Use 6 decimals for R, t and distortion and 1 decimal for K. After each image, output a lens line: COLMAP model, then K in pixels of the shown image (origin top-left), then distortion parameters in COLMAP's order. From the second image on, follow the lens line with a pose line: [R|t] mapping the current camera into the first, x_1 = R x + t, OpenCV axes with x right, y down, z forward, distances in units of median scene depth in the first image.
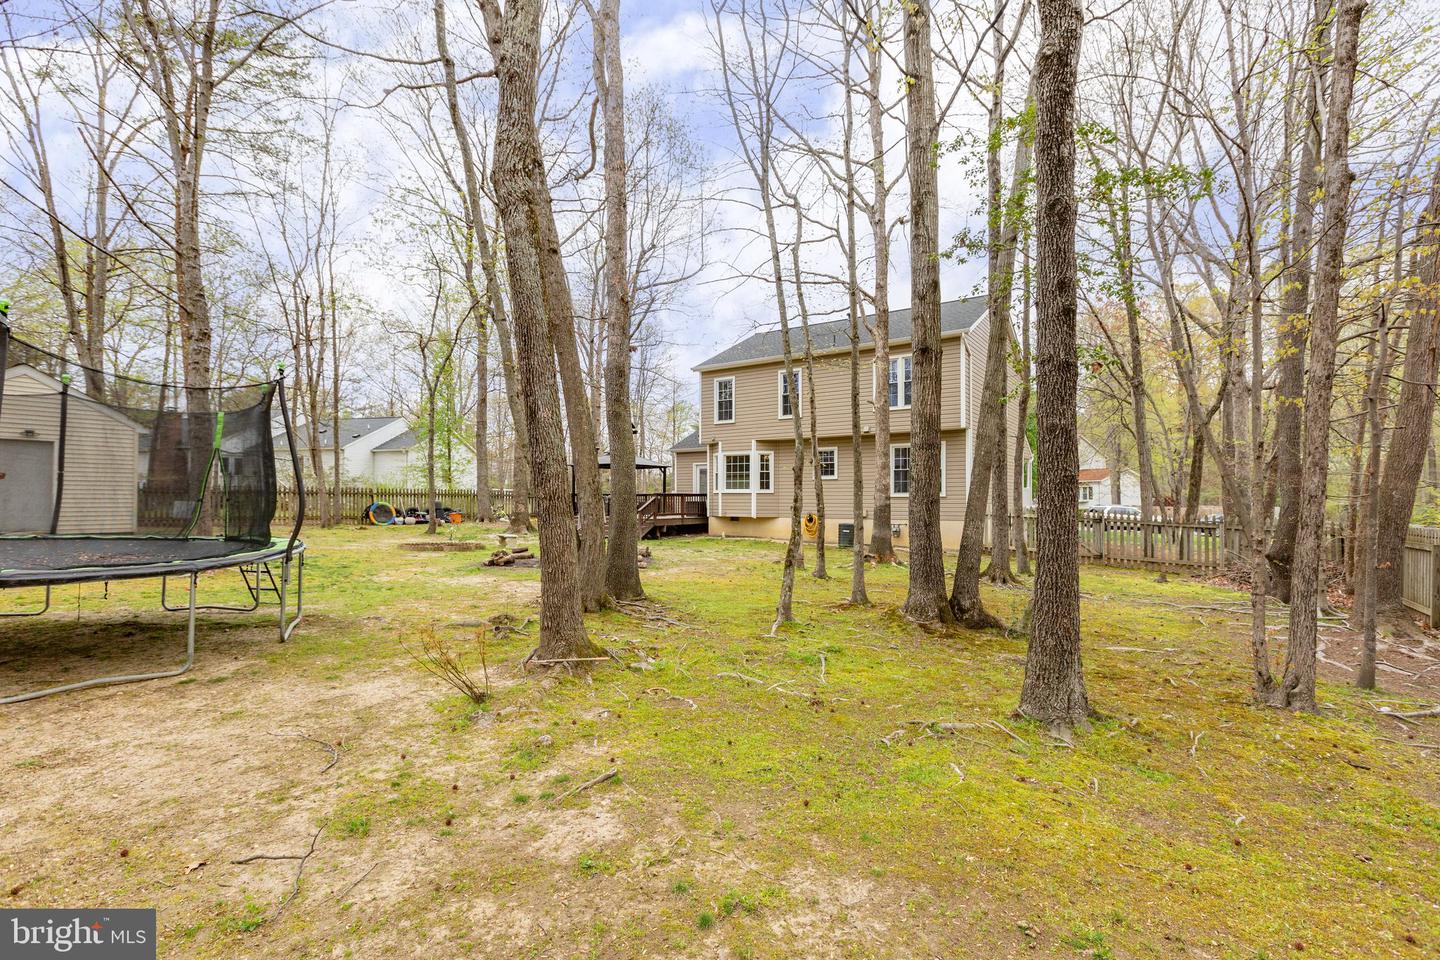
lens RADIAL K [[654.6, 0, 720.0], [0, 654.6, 480.0], [0, 0, 1]] dist [-0.000400, -0.000062]
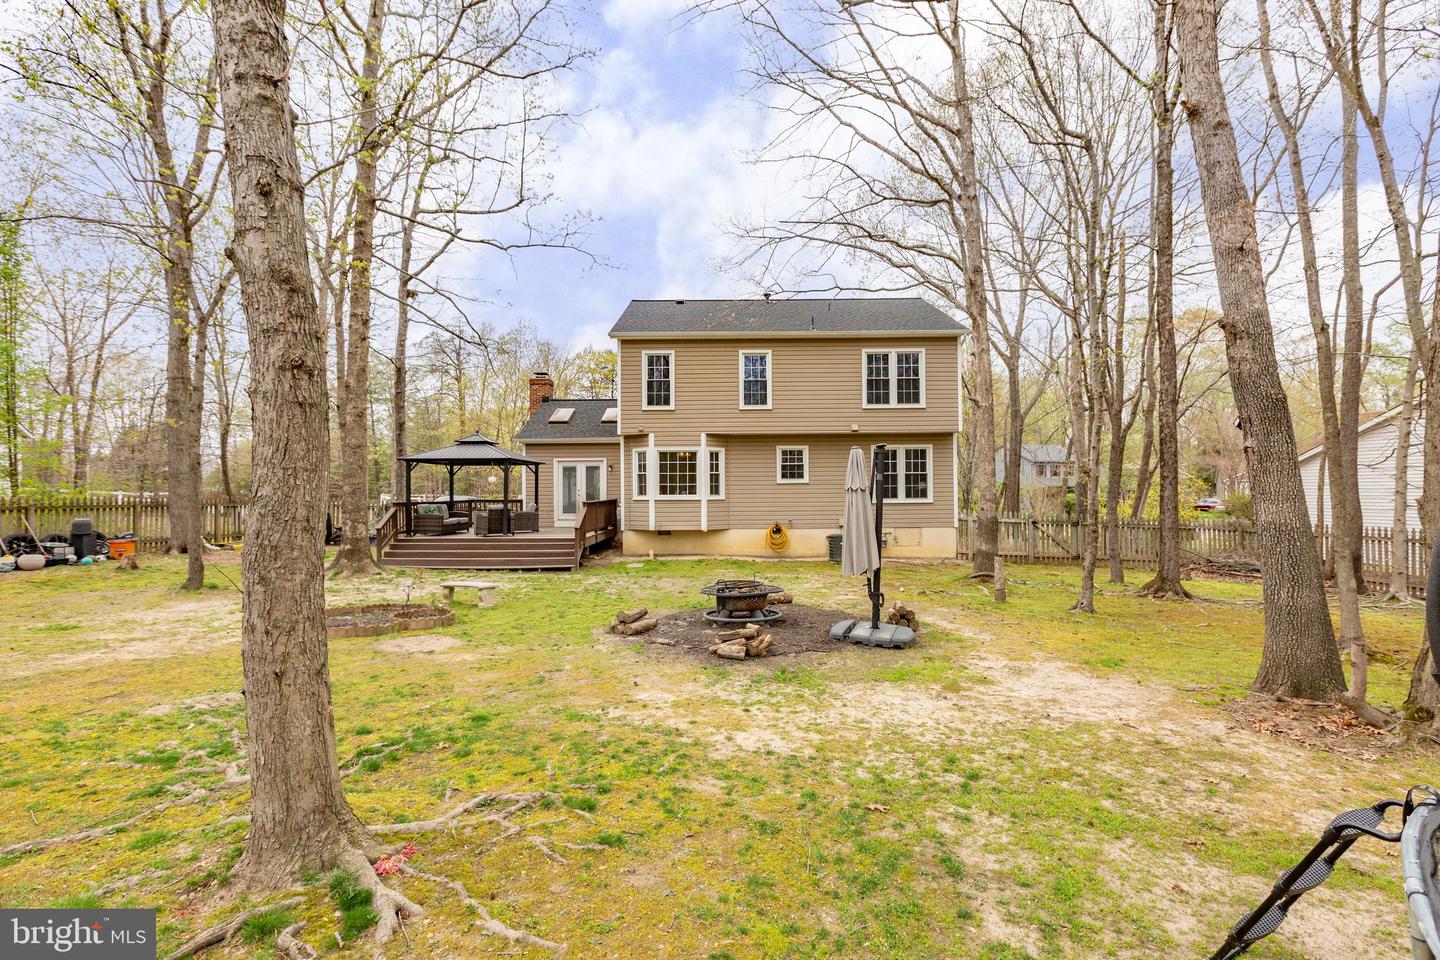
lens RADIAL K [[654.6, 0, 720.0], [0, 654.6, 480.0], [0, 0, 1]] dist [-0.000400, -0.000062]
pose [[0.808821, 0.007986, 0.588001, -0.397684], [-0.005456, 0.999967, -0.006076, 0.000818], [-0.588030, 0.001706, 0.808837, 0.338196]]
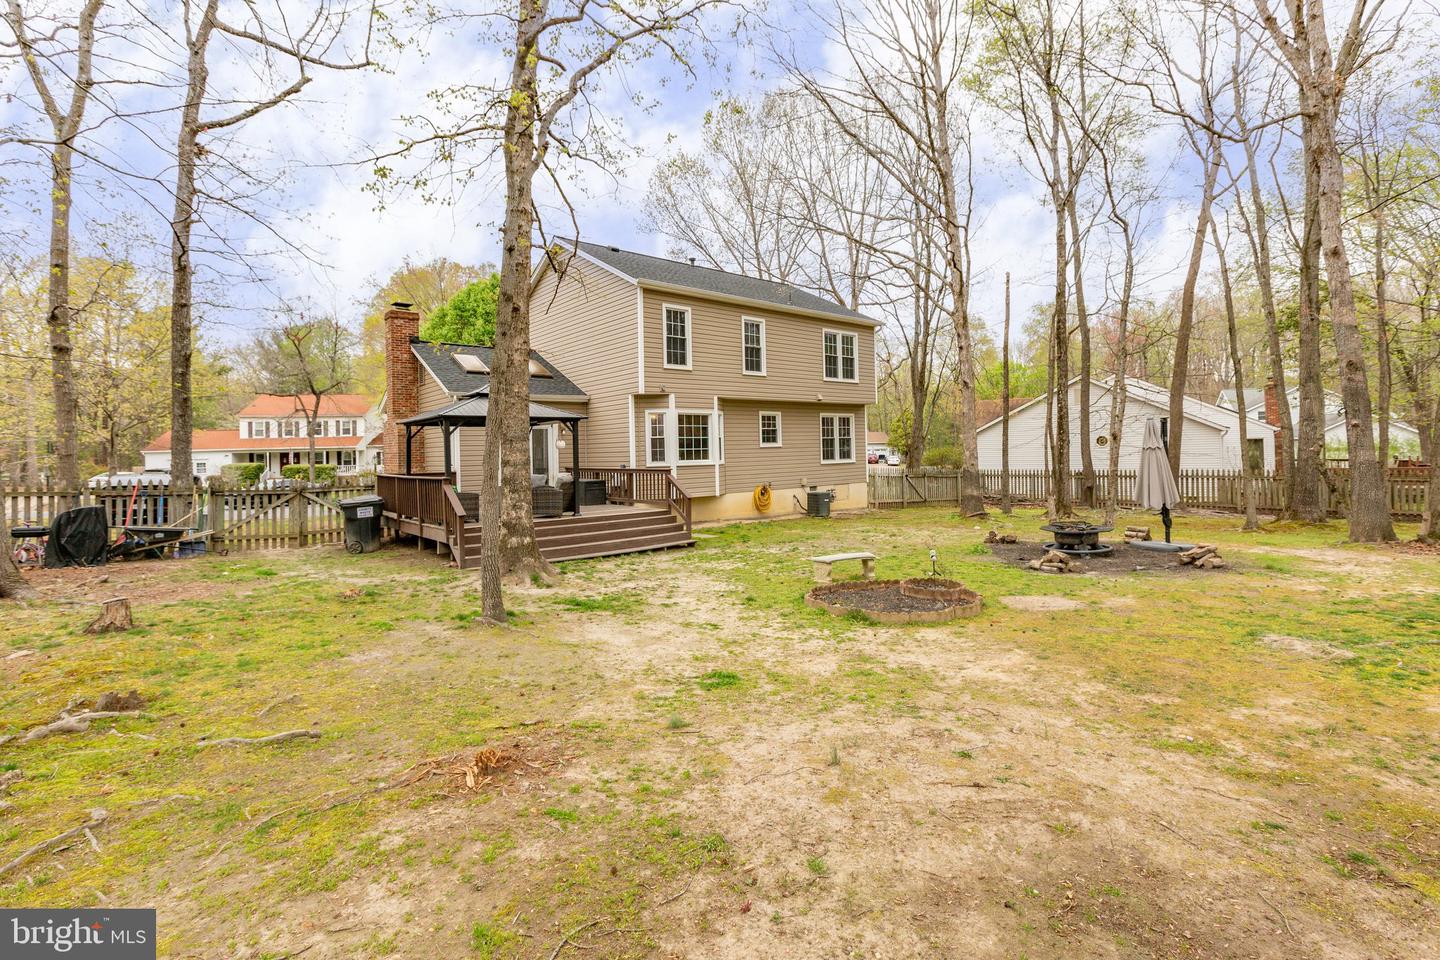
lens RADIAL K [[661.1, 0, 722.4], [0, 661.1, 445.9], [0, 0, 1]] dist [0.000634, 0.000091]
pose [[0.225573, 0.004309, 0.974217, -0.706850], [0.005525, 0.999968, -0.005702, 0.002551], [-0.974211, 0.006669, 0.225542, 0.806111]]
